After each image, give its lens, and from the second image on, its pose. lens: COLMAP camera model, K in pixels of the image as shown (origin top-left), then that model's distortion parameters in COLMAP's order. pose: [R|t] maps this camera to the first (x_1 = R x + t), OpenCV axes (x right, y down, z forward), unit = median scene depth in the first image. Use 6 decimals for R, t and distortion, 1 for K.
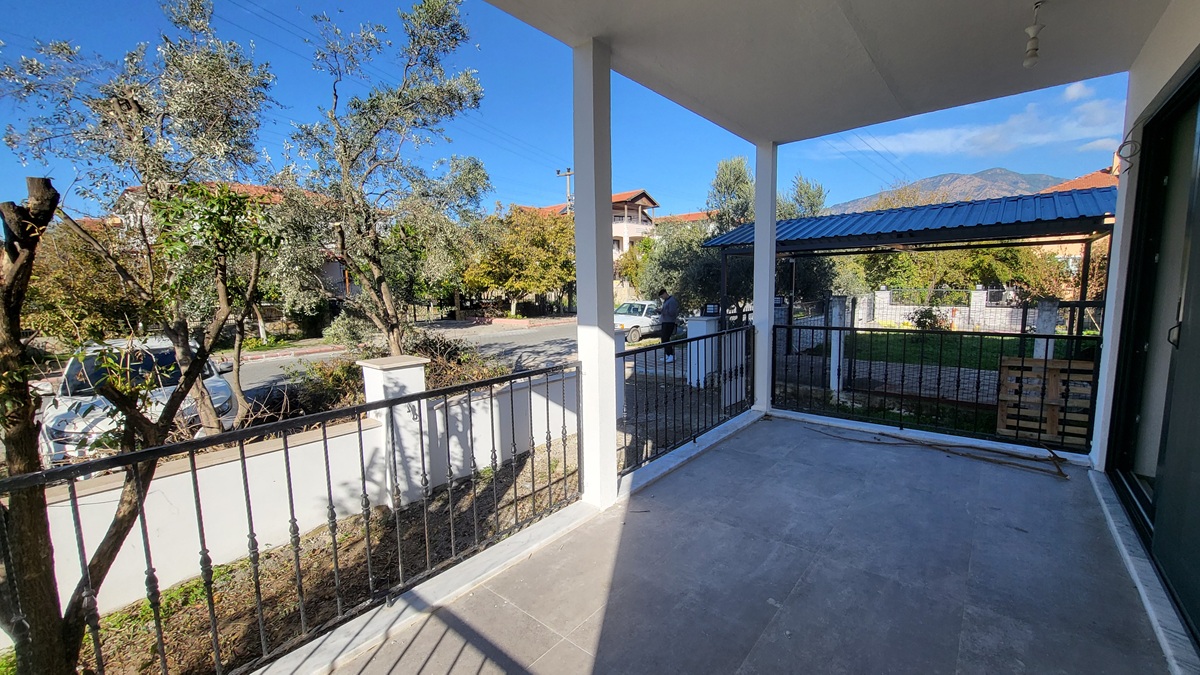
lens RADIAL K [[479.4, 0, 600.0], [0, 479.4, 337.5], [0, 0, 1]] dist [-0.000330, -0.000150]
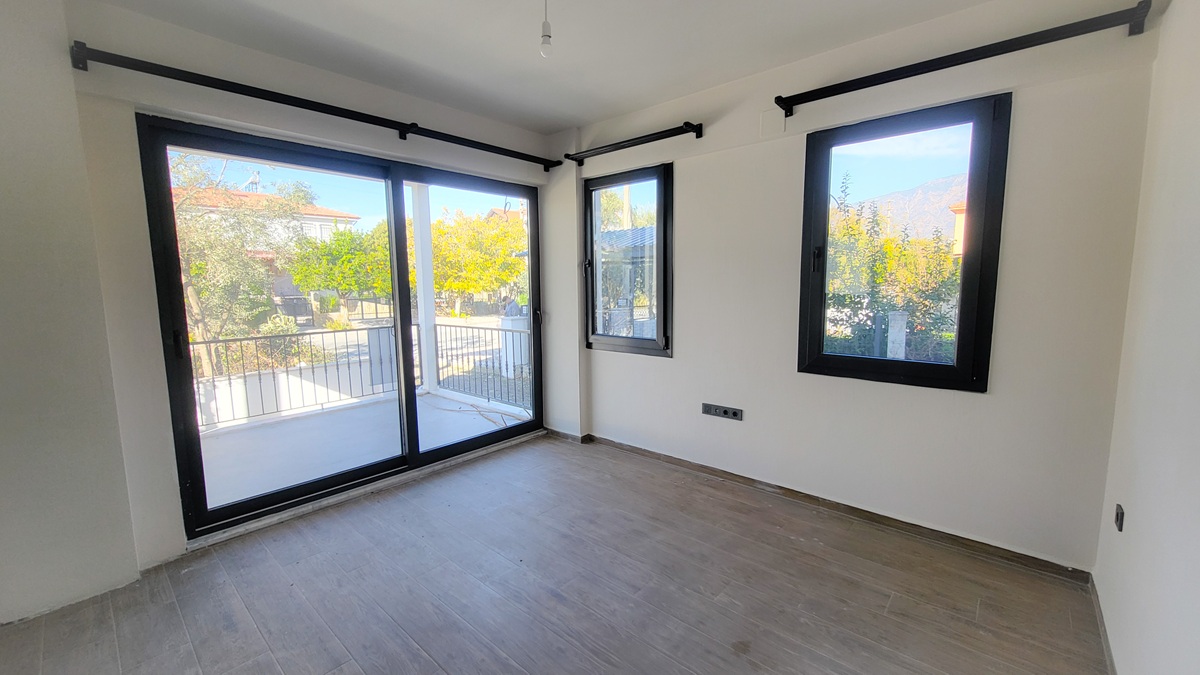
lens RADIAL K [[479.4, 0, 600.0], [0, 479.4, 337.5], [0, 0, 1]] dist [-0.000330, -0.000150]
pose [[0.999581, 0.010858, -0.026847, 0.179910], [-0.010812, 0.999940, 0.001890, 0.001155], [0.026866, -0.001599, 0.999638, -0.061562]]
